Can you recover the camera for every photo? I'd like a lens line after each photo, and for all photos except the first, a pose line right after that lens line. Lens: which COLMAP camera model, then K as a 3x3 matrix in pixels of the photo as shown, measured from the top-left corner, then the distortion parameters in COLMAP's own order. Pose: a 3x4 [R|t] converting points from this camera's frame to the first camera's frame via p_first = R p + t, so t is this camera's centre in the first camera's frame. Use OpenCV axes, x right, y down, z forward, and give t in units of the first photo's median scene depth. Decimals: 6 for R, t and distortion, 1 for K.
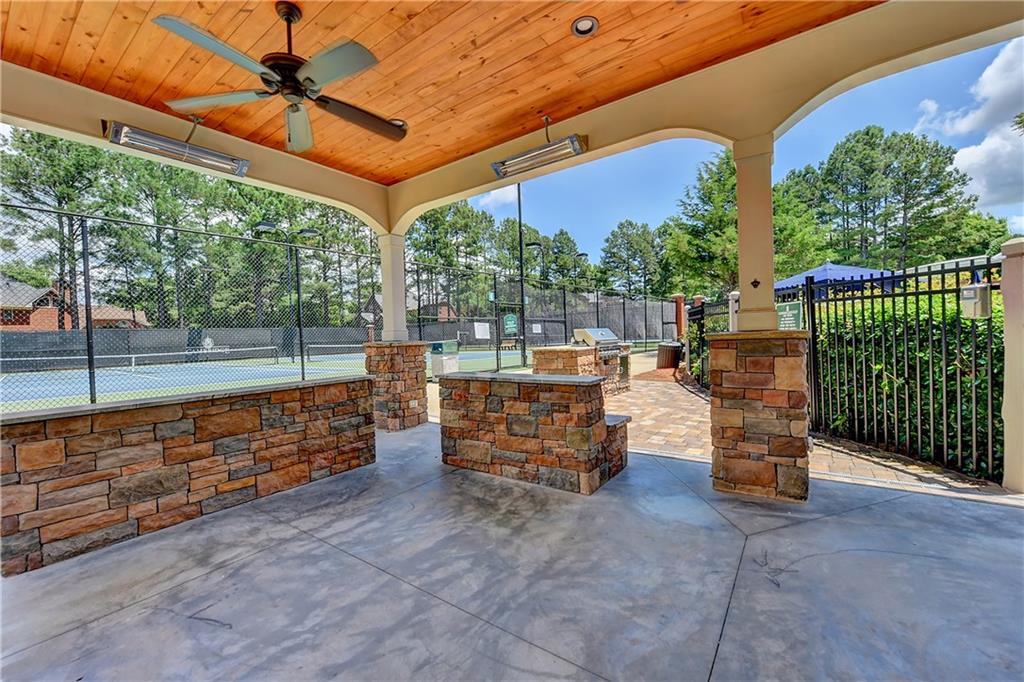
lens RADIAL K [[402.6, 0, 512.0], [0, 402.6, 341.0], [0, 0, 1]] dist [-0.000211, 0.000028]
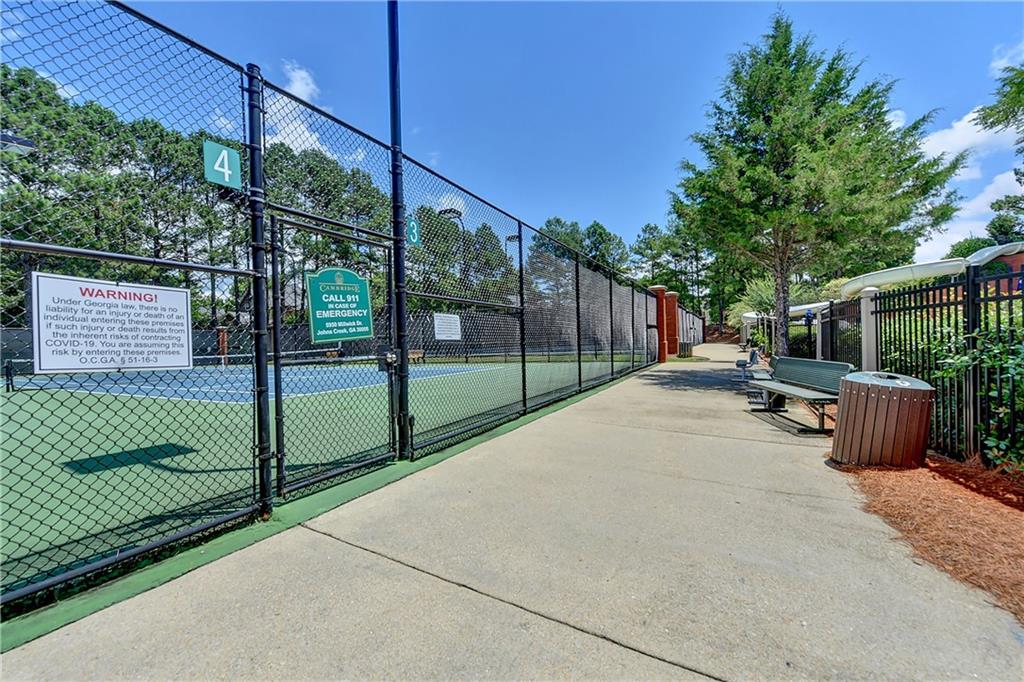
lens RADIAL K [[402.6, 0, 512.0], [0, 402.6, 341.0], [0, 0, 1]] dist [-0.000211, 0.000028]
pose [[0.980064, 0.008844, 0.198484, 0.009605], [-0.005828, 0.999859, -0.015774, -0.003033], [-0.198595, 0.014303, 0.979977, 0.132809]]
